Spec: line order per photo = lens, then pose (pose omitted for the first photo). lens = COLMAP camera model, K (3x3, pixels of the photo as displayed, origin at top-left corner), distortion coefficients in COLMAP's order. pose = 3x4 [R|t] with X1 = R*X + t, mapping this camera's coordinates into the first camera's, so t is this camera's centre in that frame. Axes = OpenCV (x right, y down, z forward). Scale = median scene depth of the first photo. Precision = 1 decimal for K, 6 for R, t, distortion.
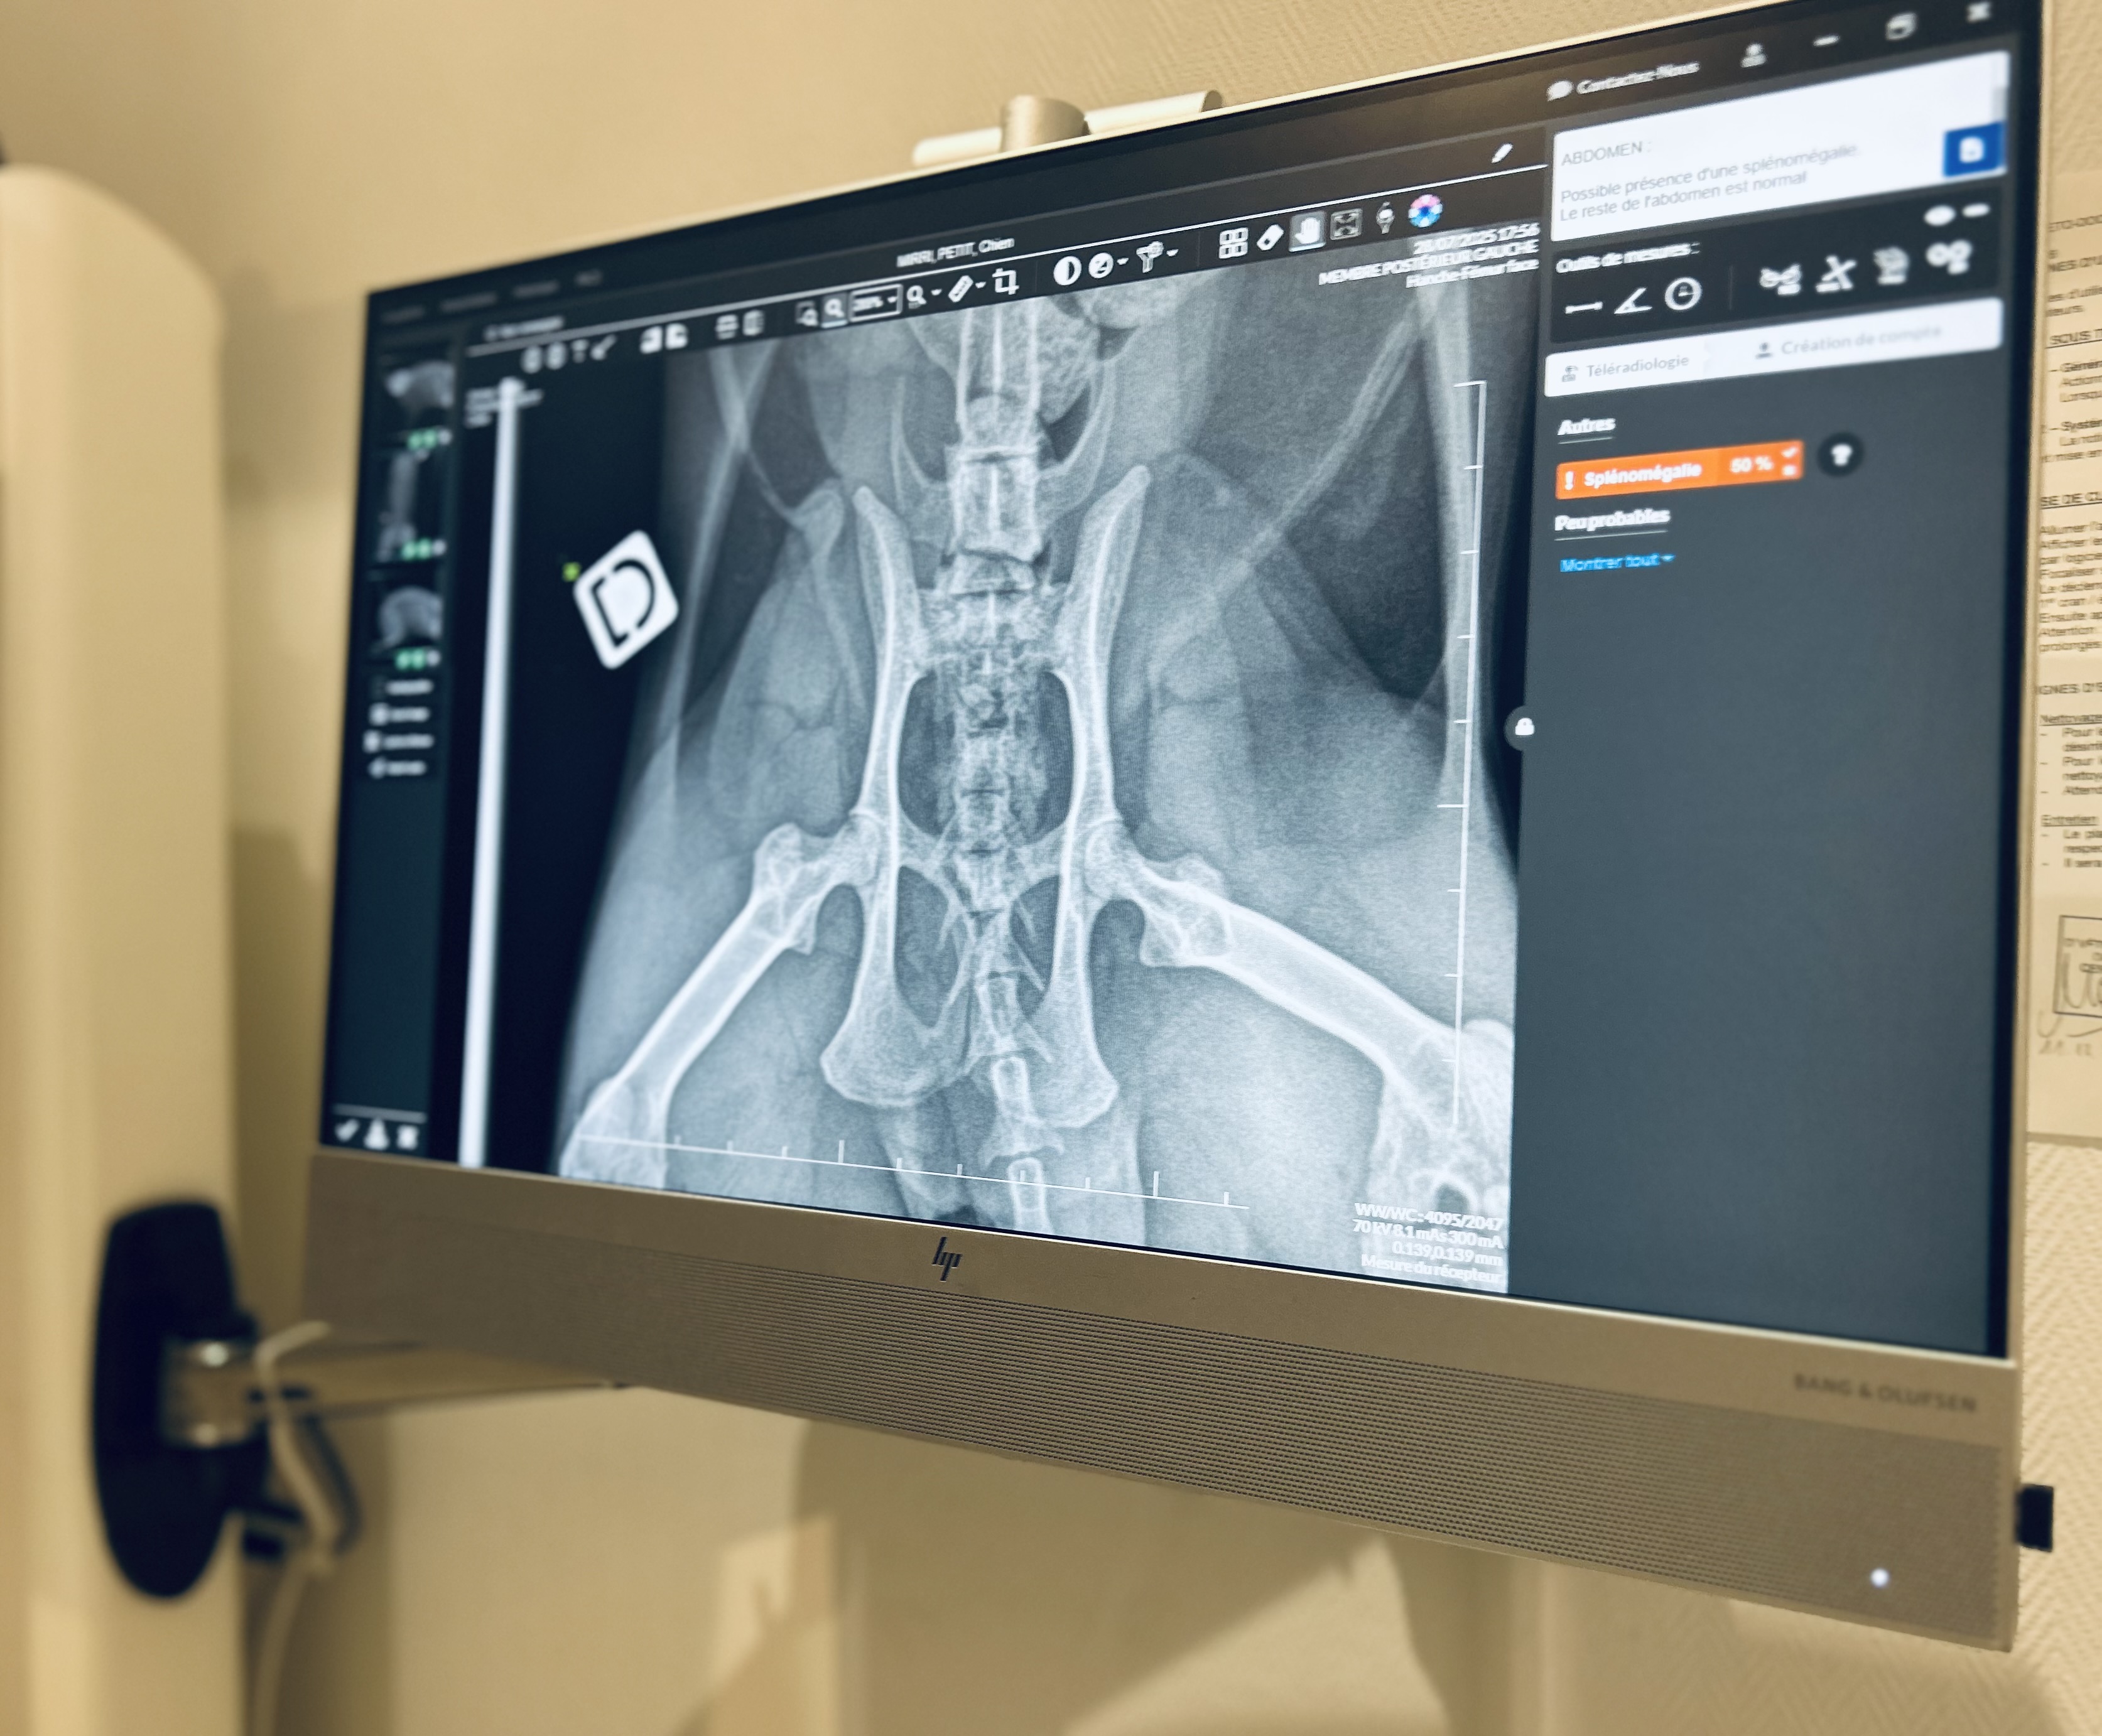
lens RADIAL K [[2049.4, 0, 1037.5], [0, 2049.4, 884.7], [0, 0, 1]] dist [0.006278, 0.000000]
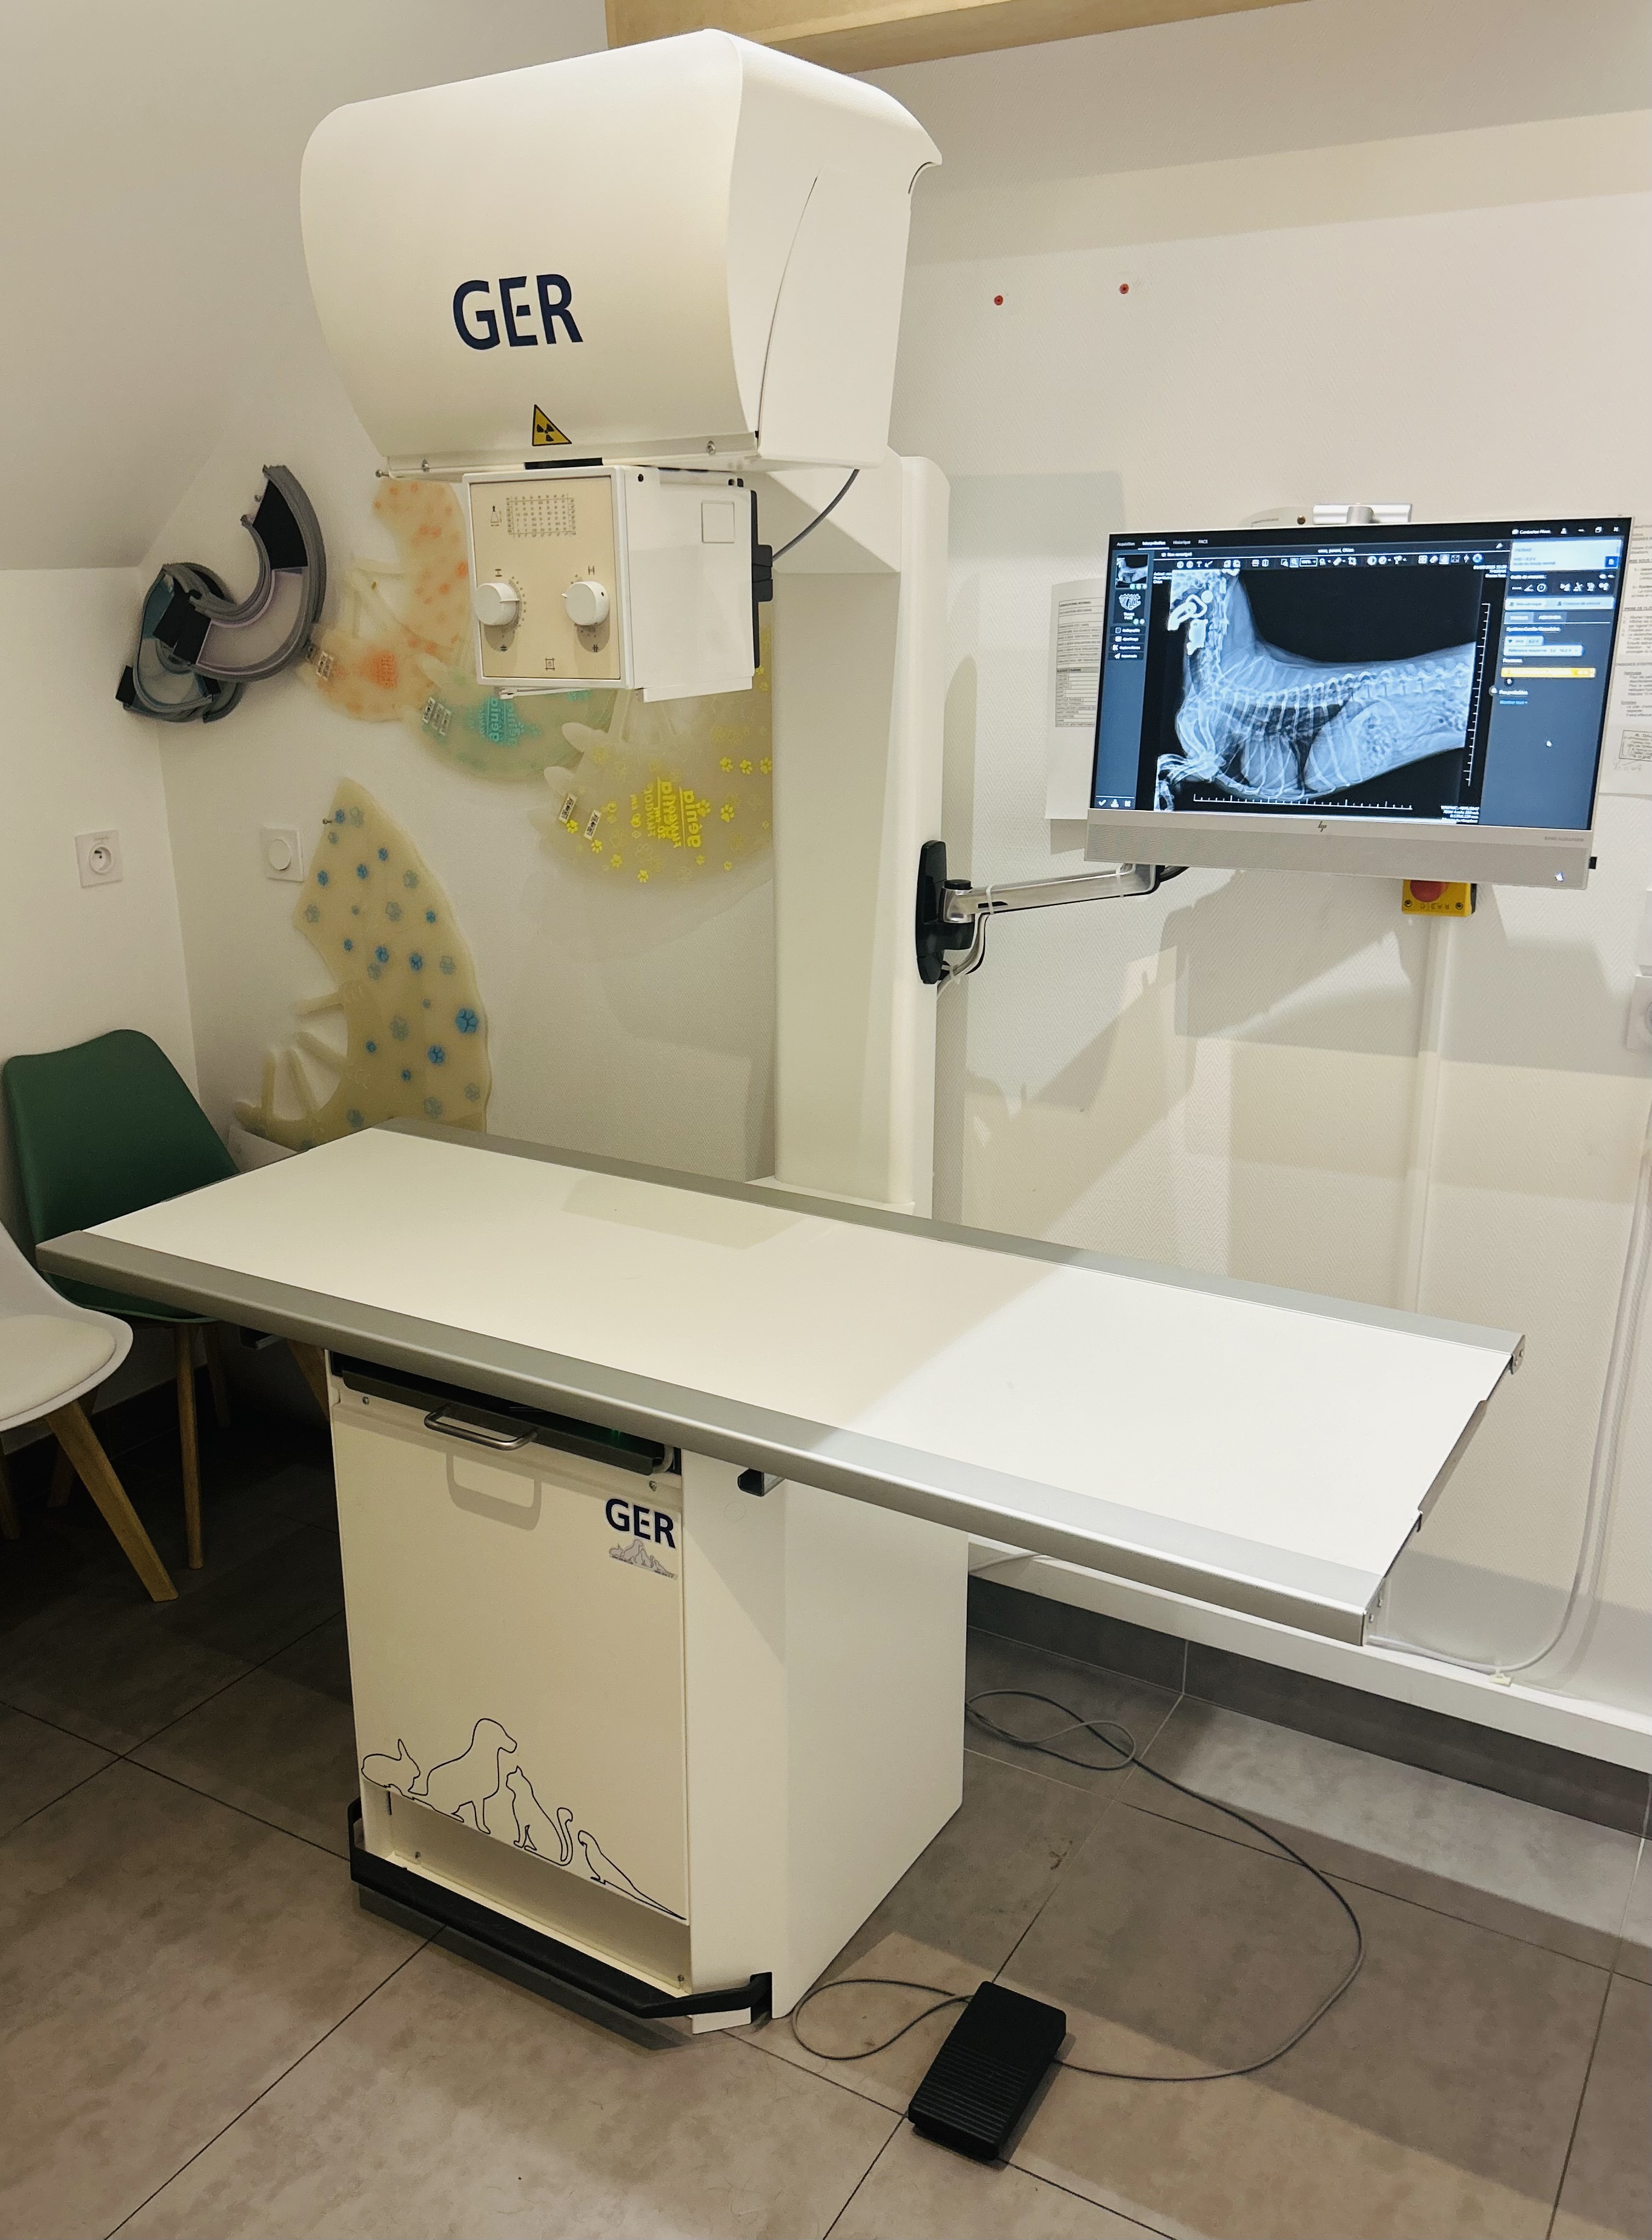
lens RADIAL K [[1700.4, 0, 821.2], [0, 1700.4, 1131.0], [0, 0, 1]] dist [0.000821, -0.001908]
pose [[0.999344, -0.009720, 0.034900, -1.267366], [0.000952, 0.970047, 0.242916, -0.048719], [-0.036216, -0.242724, 0.969419, -2.549742]]
